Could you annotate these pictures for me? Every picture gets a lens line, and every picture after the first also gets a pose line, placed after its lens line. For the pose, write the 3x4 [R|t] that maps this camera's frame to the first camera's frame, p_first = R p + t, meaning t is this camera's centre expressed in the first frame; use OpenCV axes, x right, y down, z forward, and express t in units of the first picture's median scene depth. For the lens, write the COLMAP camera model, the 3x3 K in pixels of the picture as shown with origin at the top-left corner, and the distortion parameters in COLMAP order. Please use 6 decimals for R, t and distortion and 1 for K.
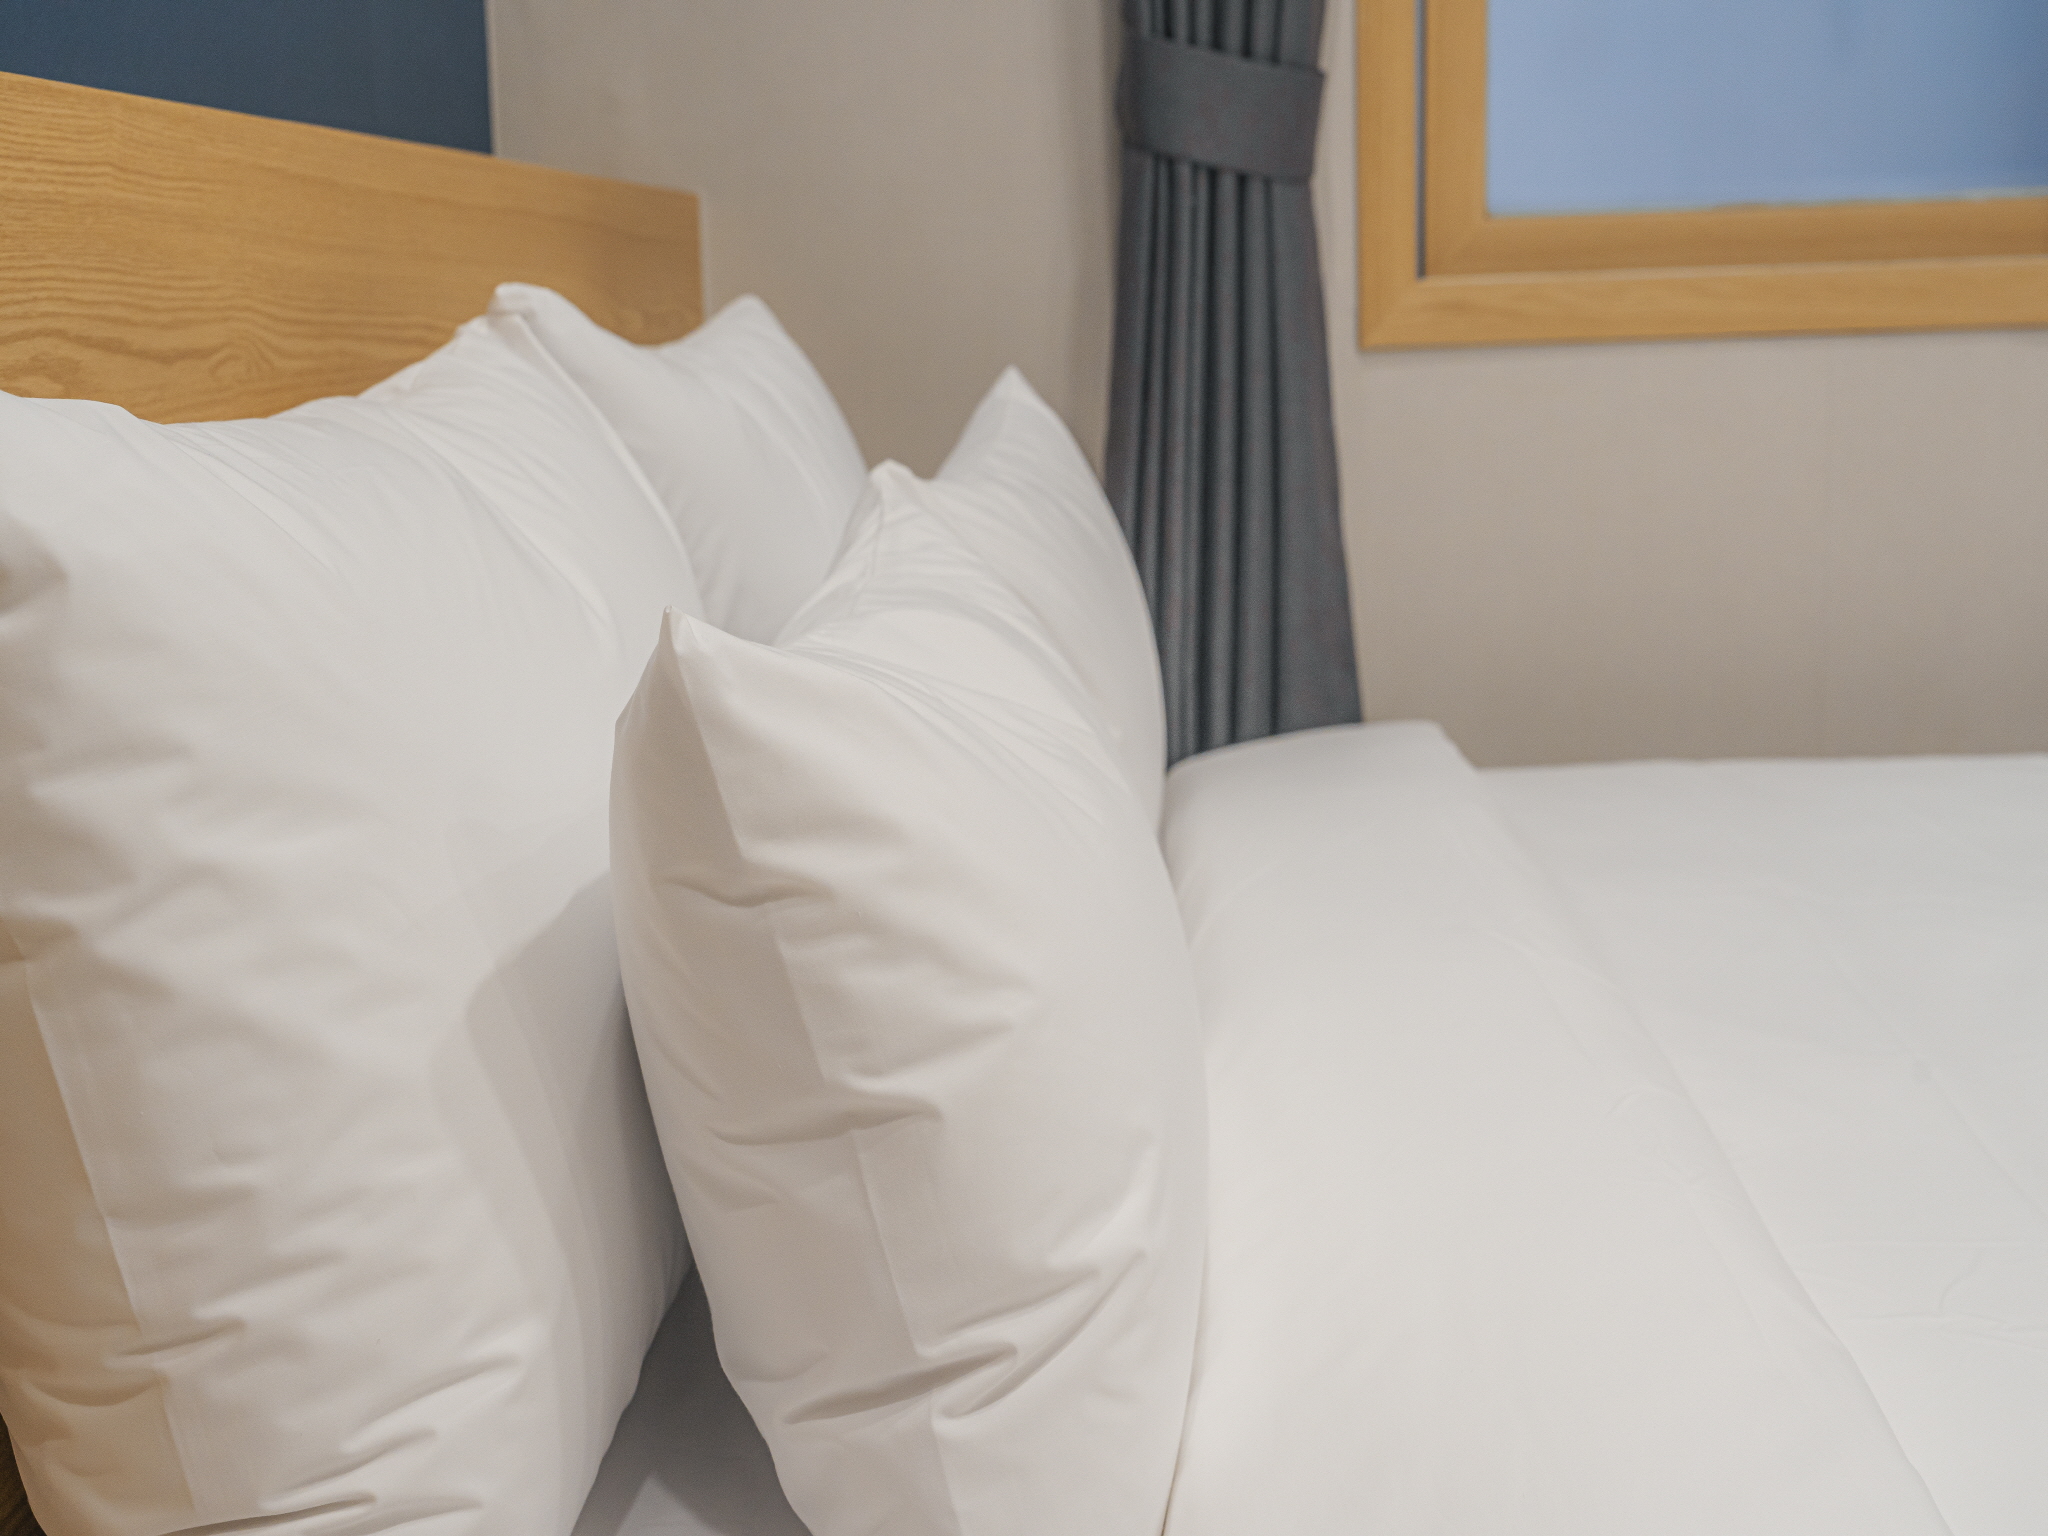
lens RADIAL K [[2473.0, 0, 1028.4], [0, 2473.0, 692.9], [0, 0, 1]] dist [0.004207, 0.000000]
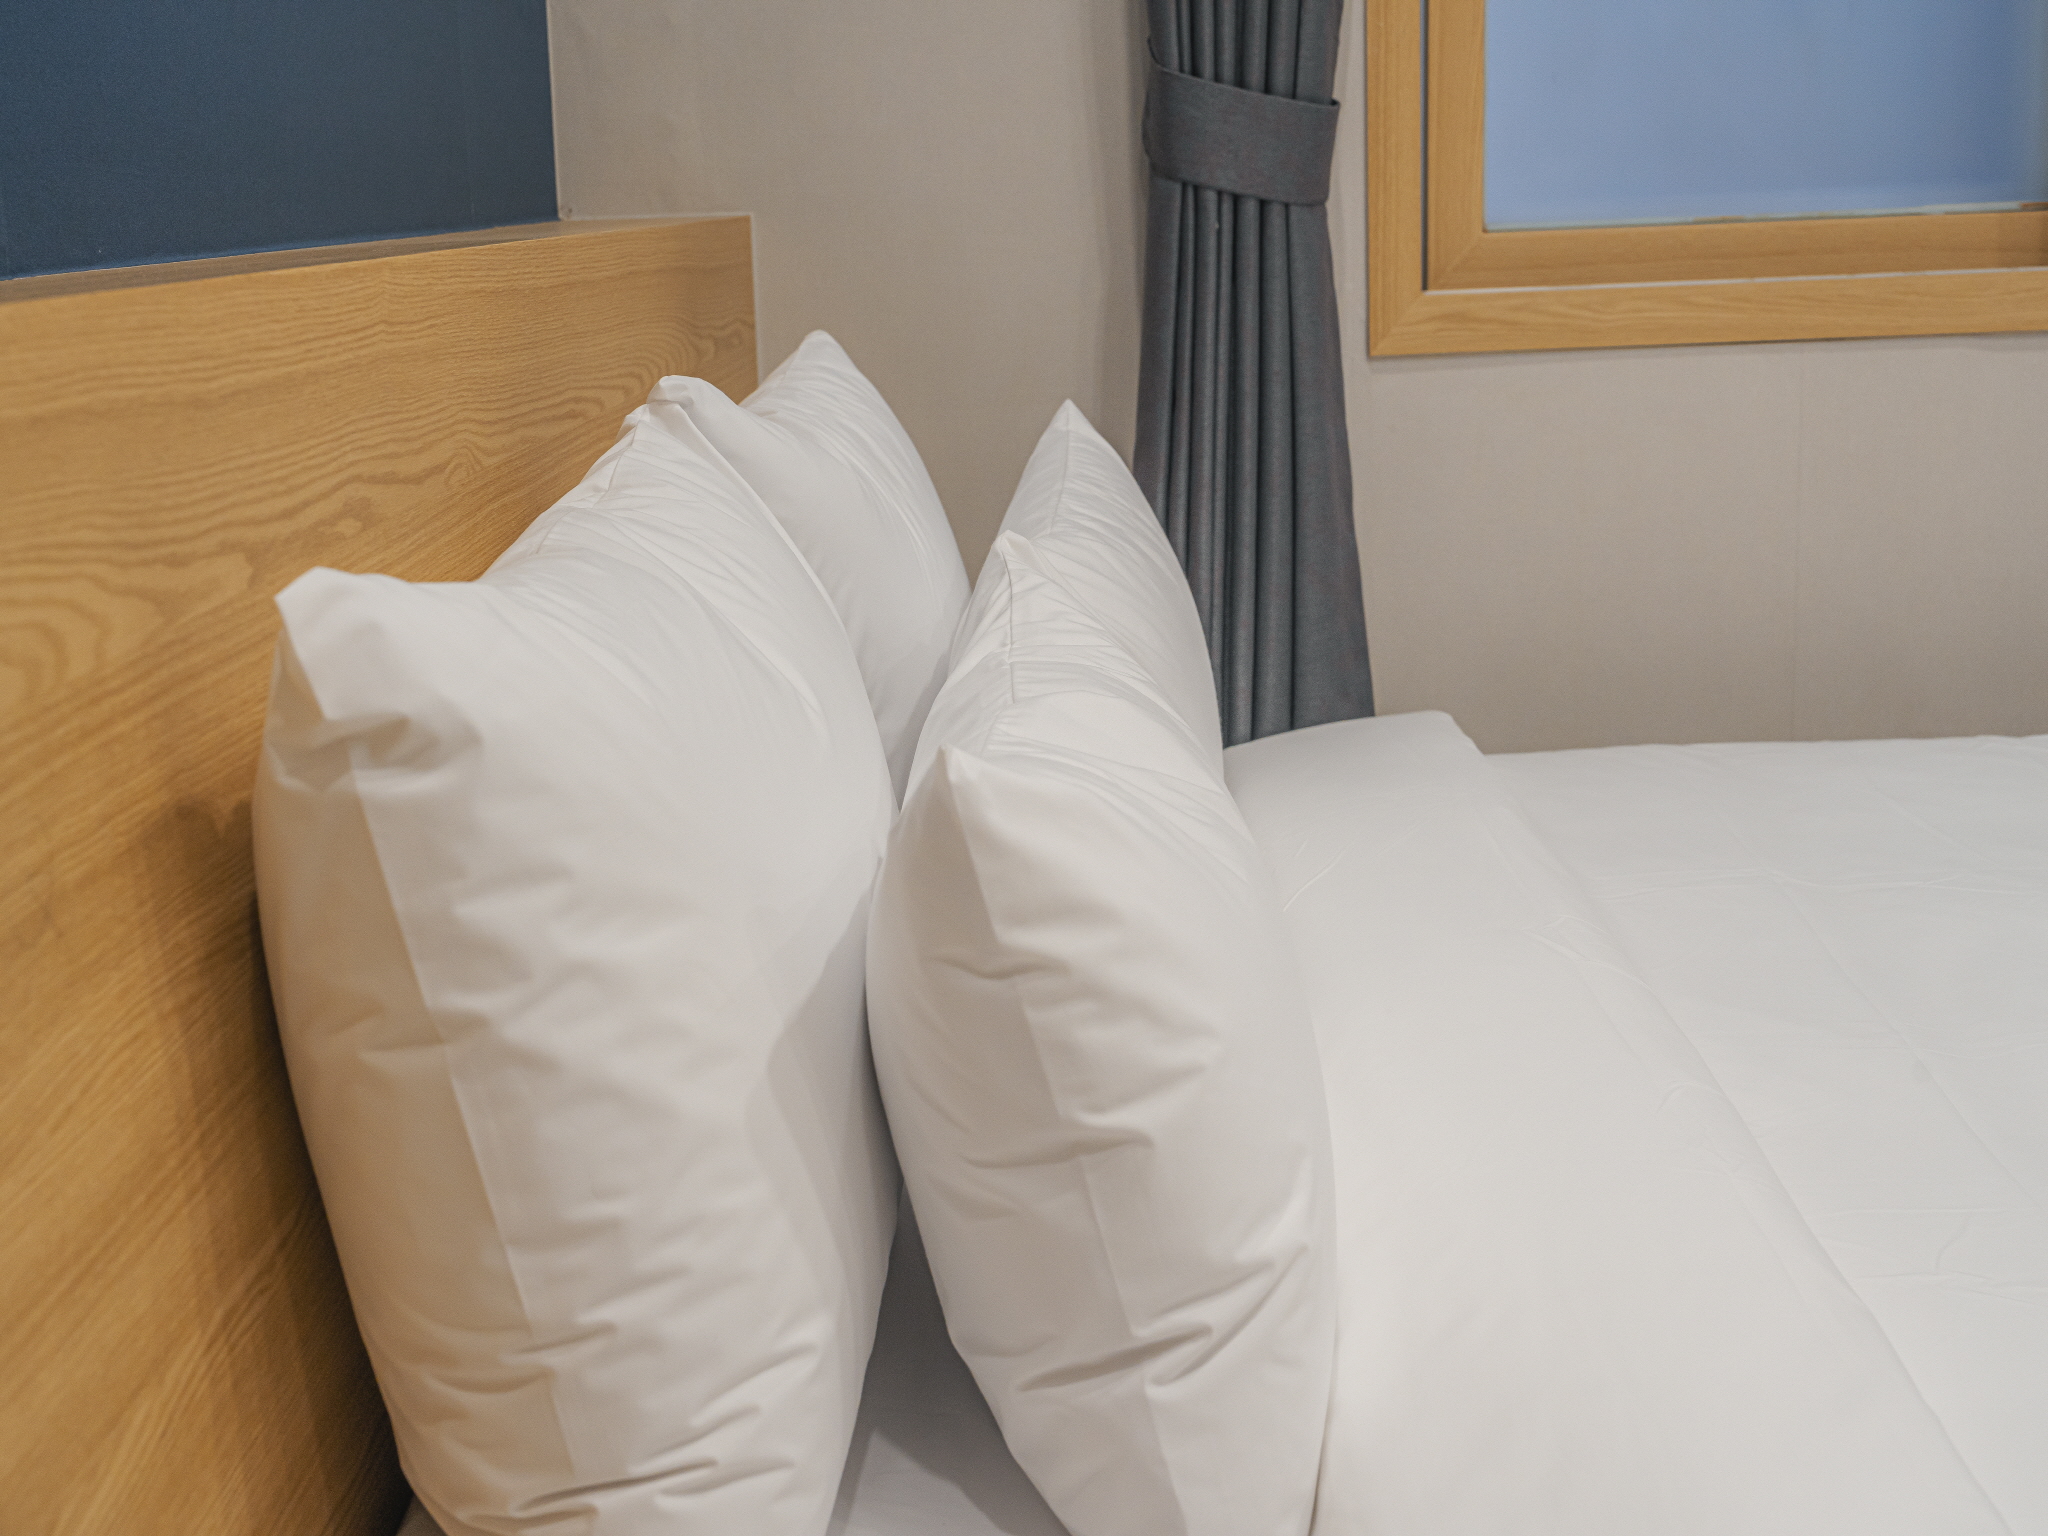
lens RADIAL K [[2473.0, 0, 1027.0], [0, 2473.0, 695.8], [0, 0, 1]] dist [0.004207, 0.000000]
pose [[0.999563, -0.012222, 0.026924, -0.119594], [0.011172, 0.999184, 0.038801, -0.093147], [-0.027376, -0.038484, 0.998884, -0.203867]]
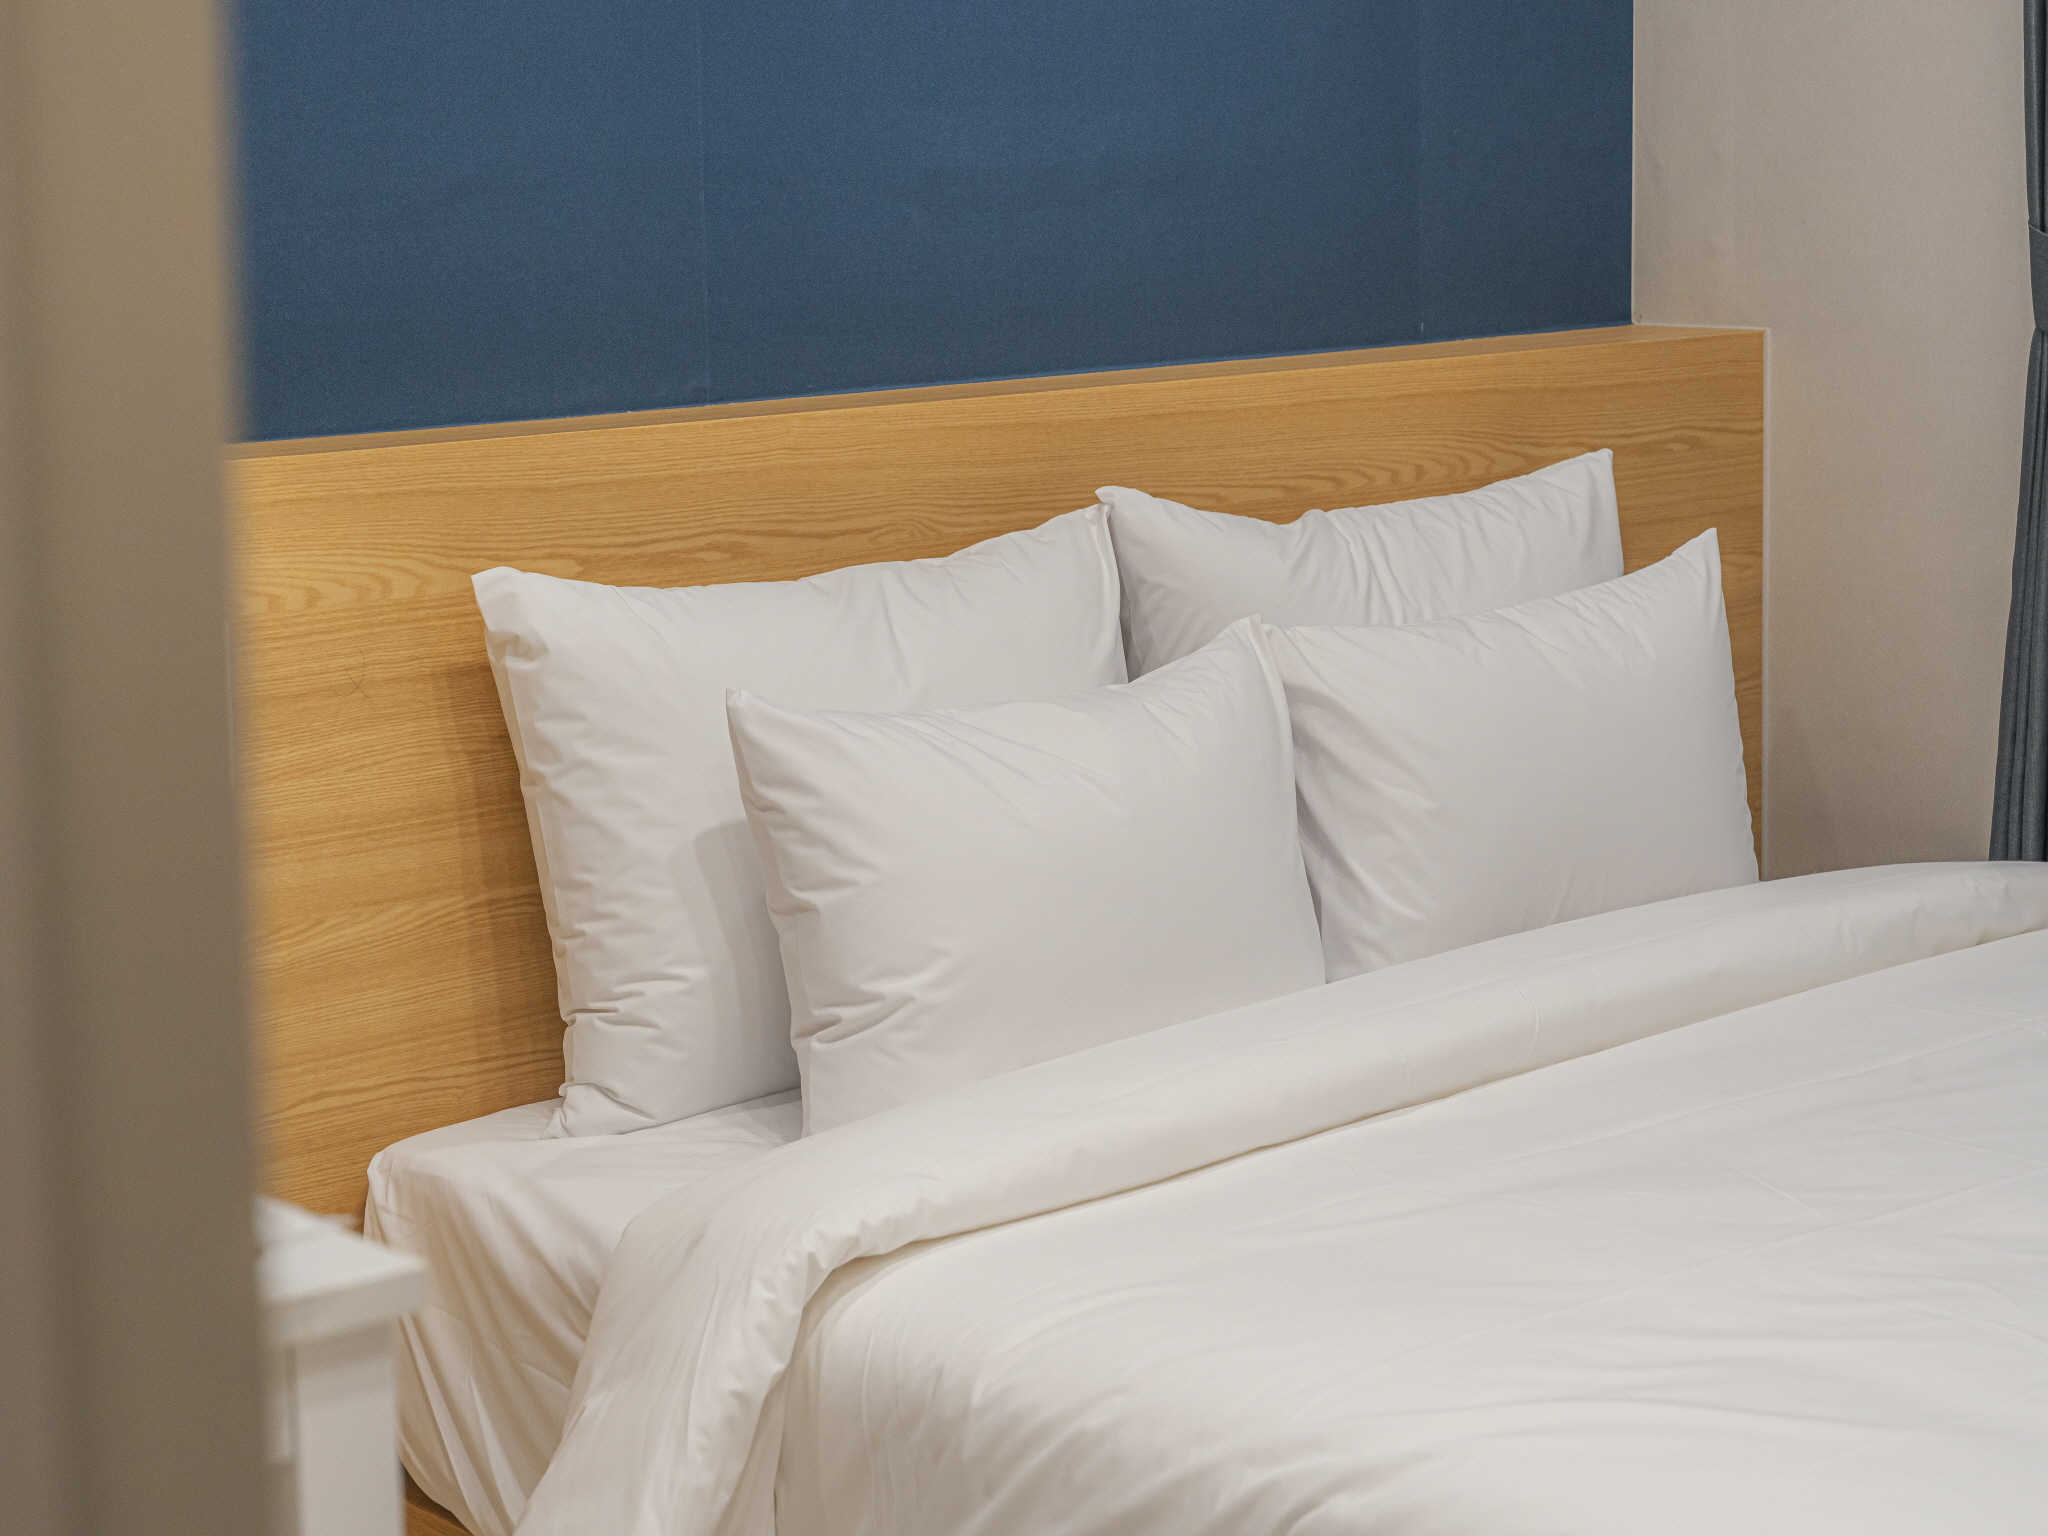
lens RADIAL K [[4151.1, 0, 1030.7], [0, 4151.1, 772.0], [0, 0, 1]] dist [-0.000207, 0.000000]
pose [[0.681639, 0.135114, -0.719105, 2.761527], [-0.119771, 0.990150, 0.072511, -0.258729], [0.721819, 0.036701, 0.691108, -1.512713]]
